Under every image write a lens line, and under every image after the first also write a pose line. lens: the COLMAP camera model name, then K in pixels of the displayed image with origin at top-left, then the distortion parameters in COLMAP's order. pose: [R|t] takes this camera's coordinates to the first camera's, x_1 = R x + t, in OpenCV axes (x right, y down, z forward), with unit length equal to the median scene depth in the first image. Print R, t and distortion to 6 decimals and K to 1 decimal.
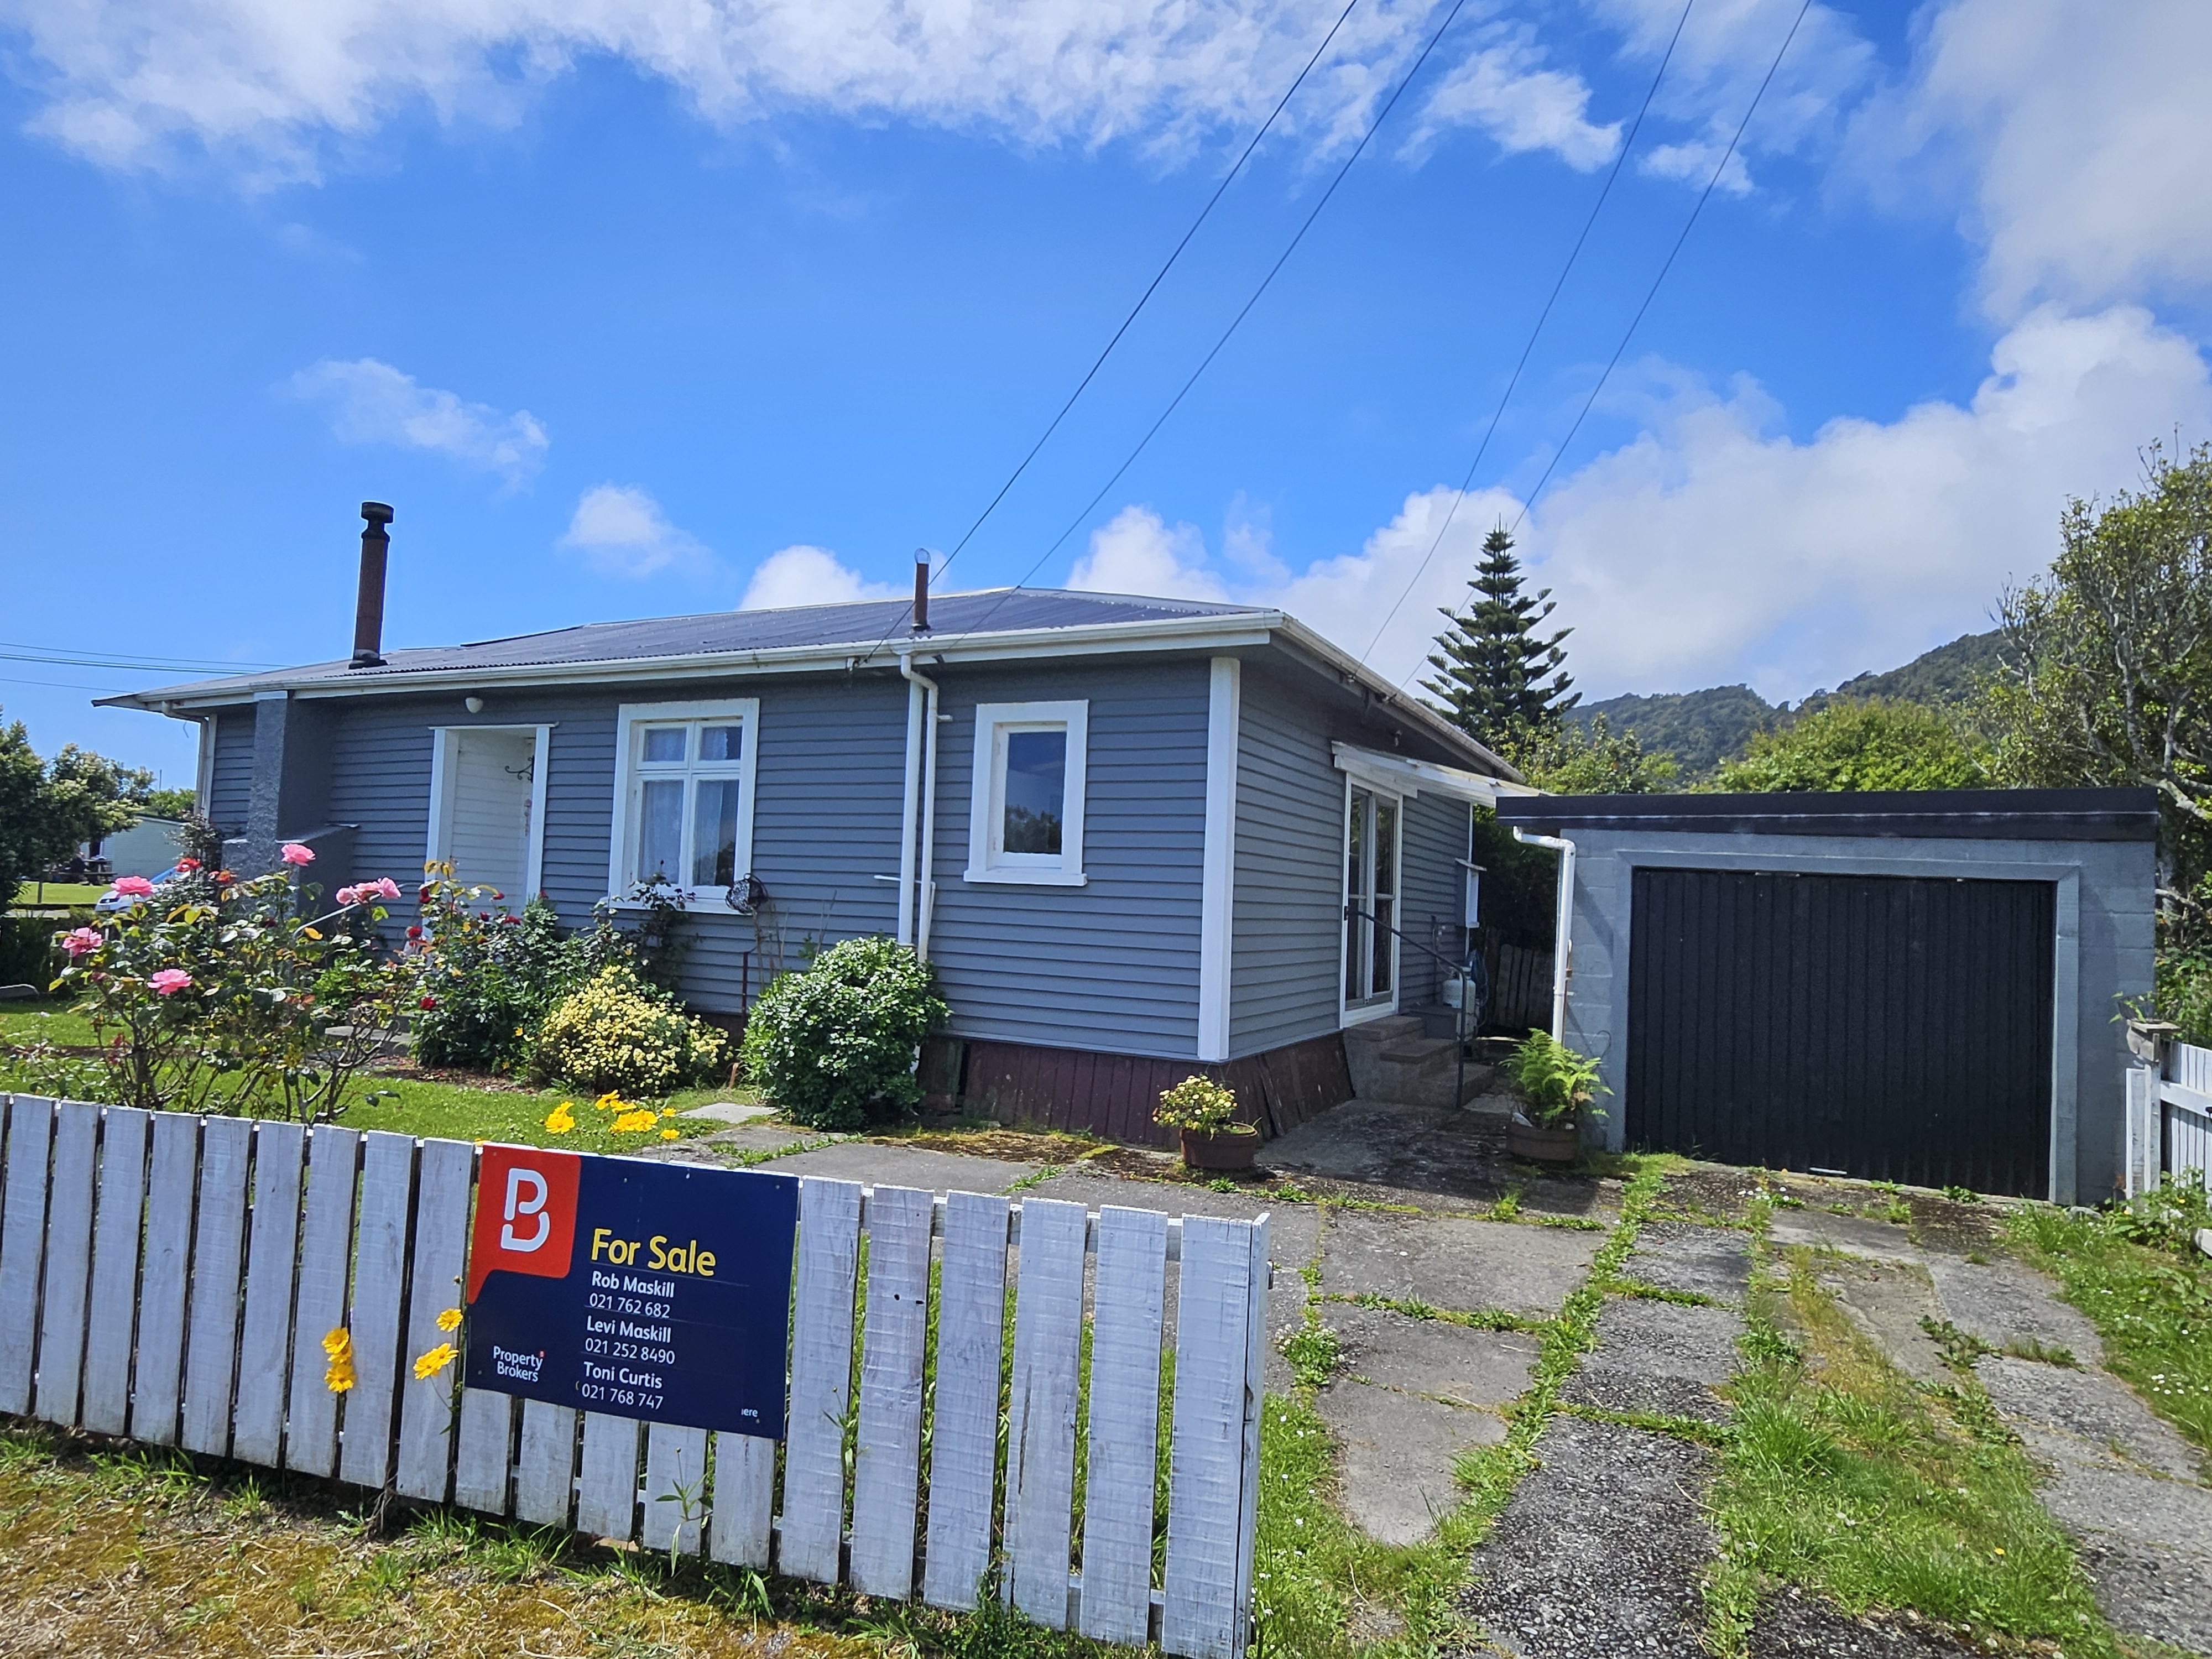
lens RADIAL K [[1136.1, 0, 1106.0], [0, 1136.1, 829.5], [0, 0, 1]] dist [-0.001327, -0.000683]
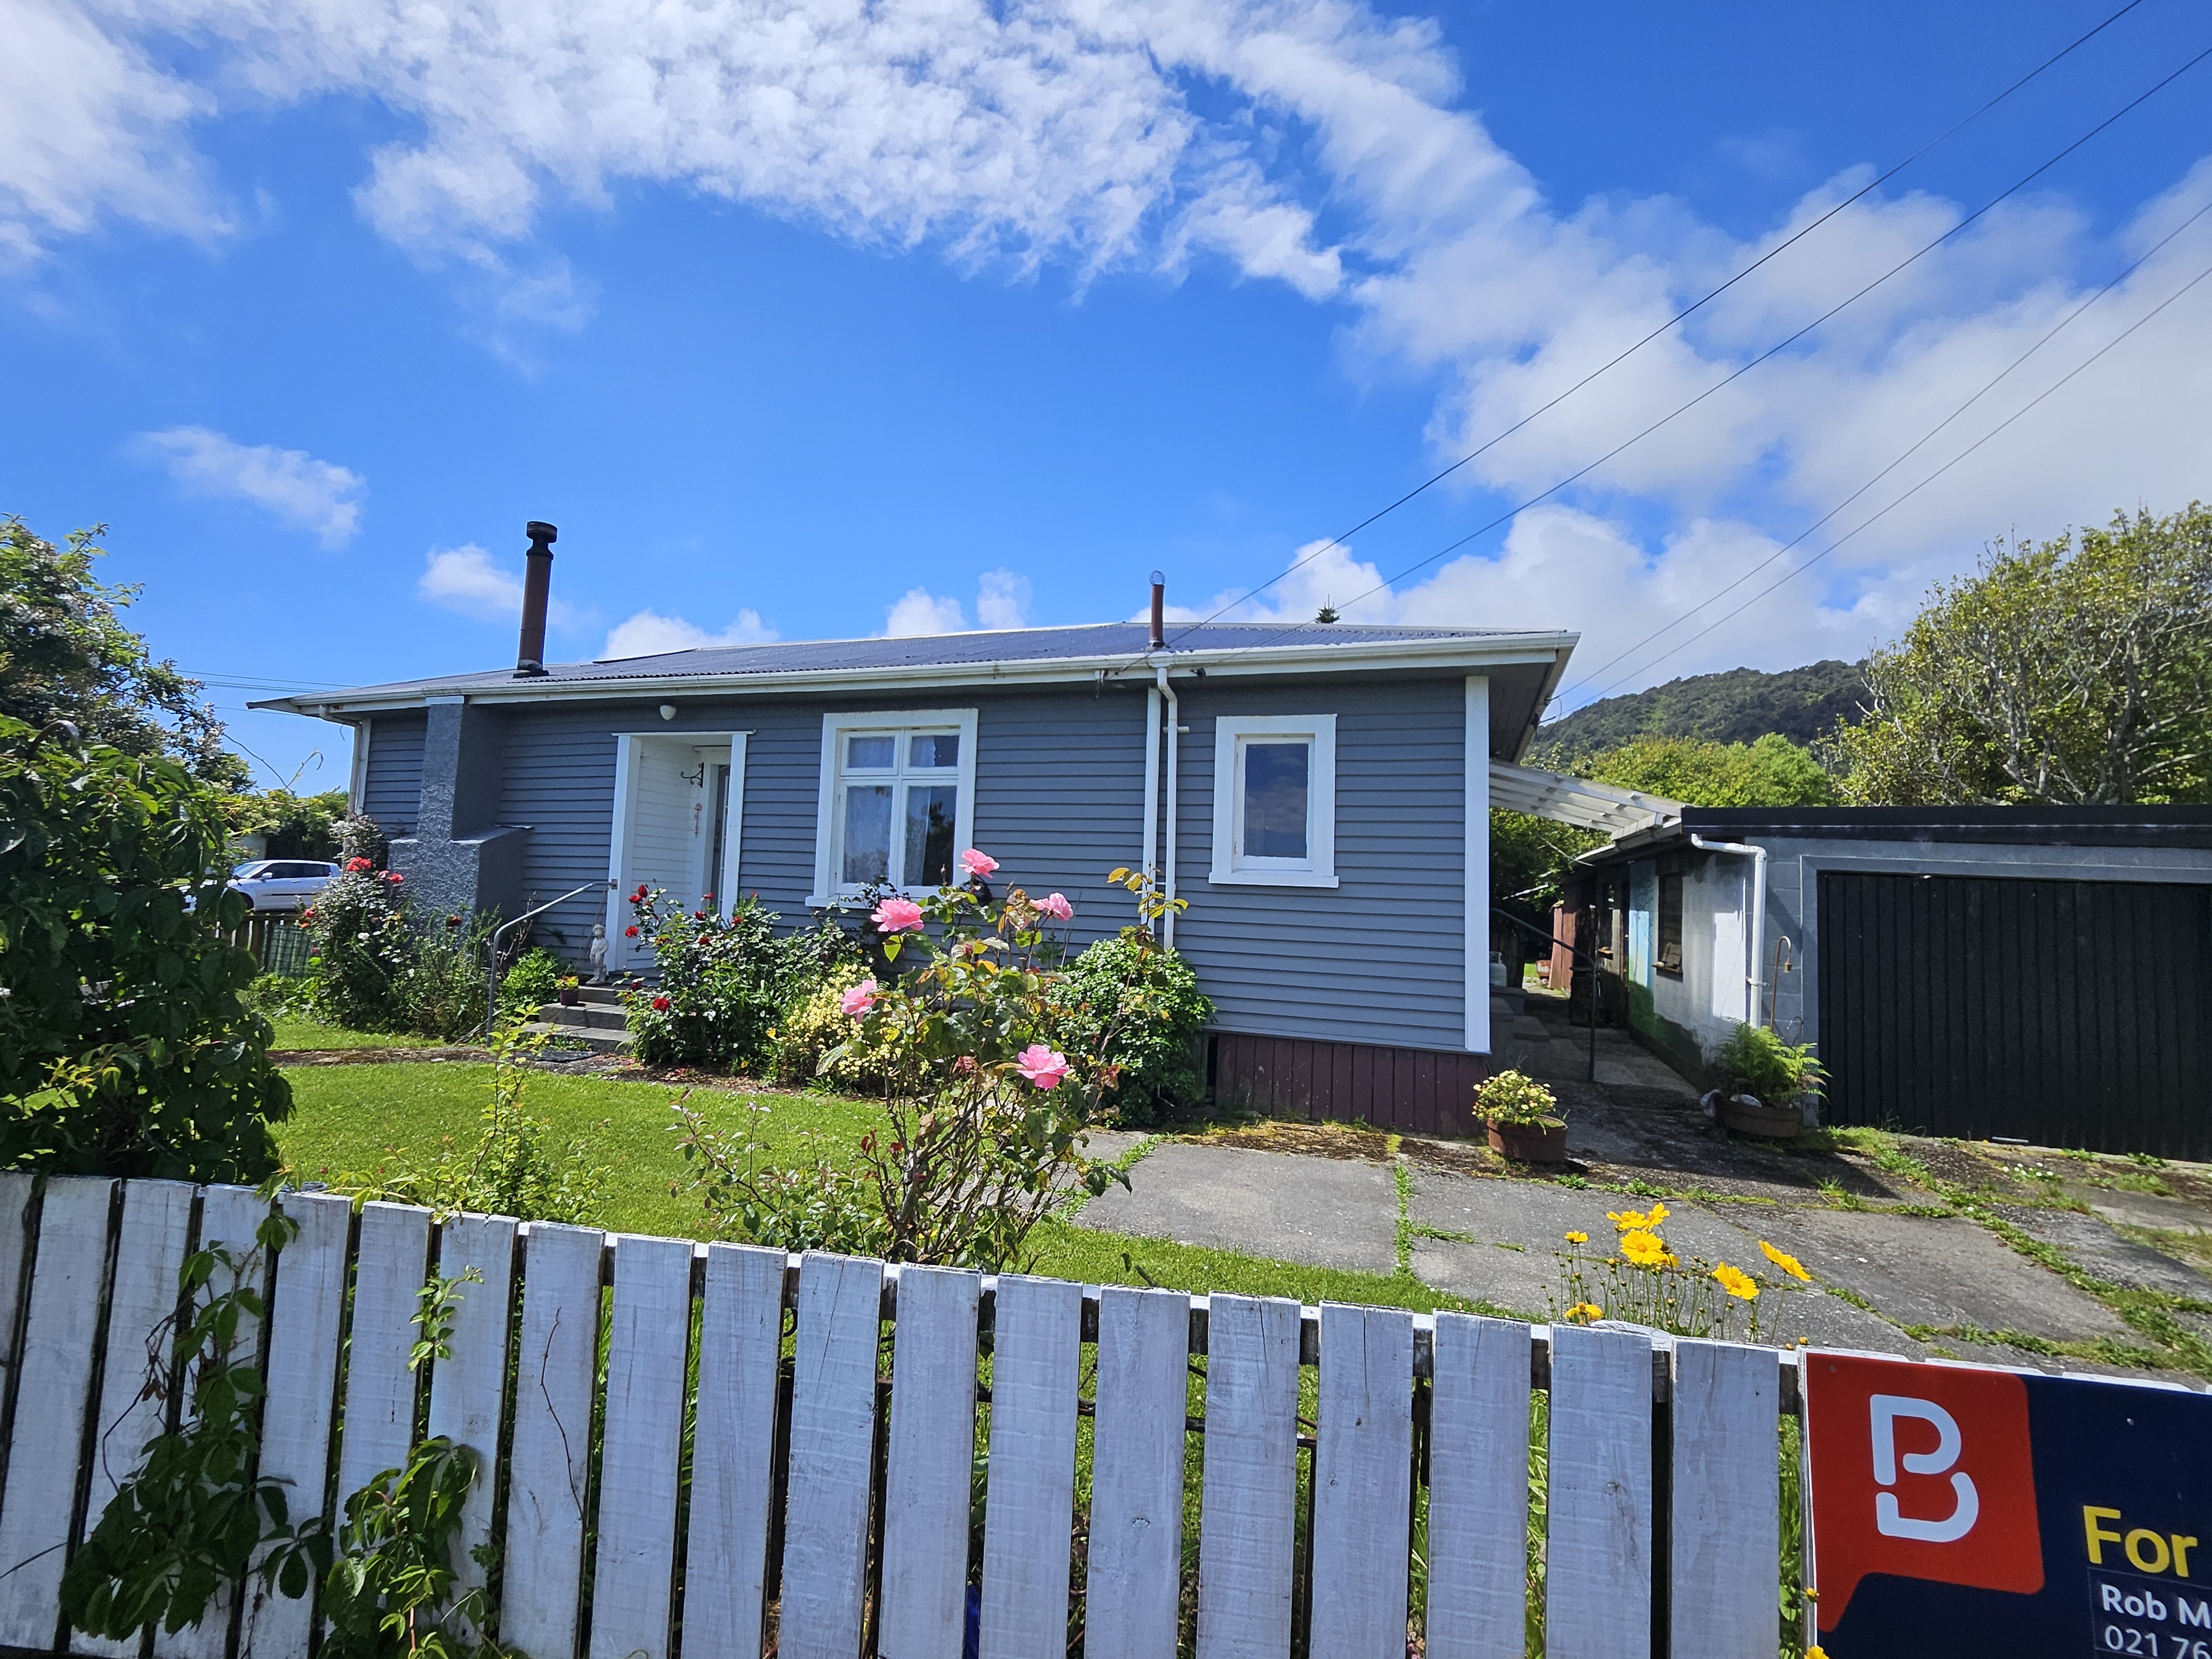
lens RADIAL K [[892.4, 0, 1103.0], [0, 892.4, 822.0], [0, 0, 1]] dist [-0.009665, 0.004912]
pose [[0.994174, 0.007185, 0.107545, -0.303717], [-0.005693, 0.999883, -0.014172, 0.001019], [-0.107634, 0.013477, 0.994099, 0.176246]]
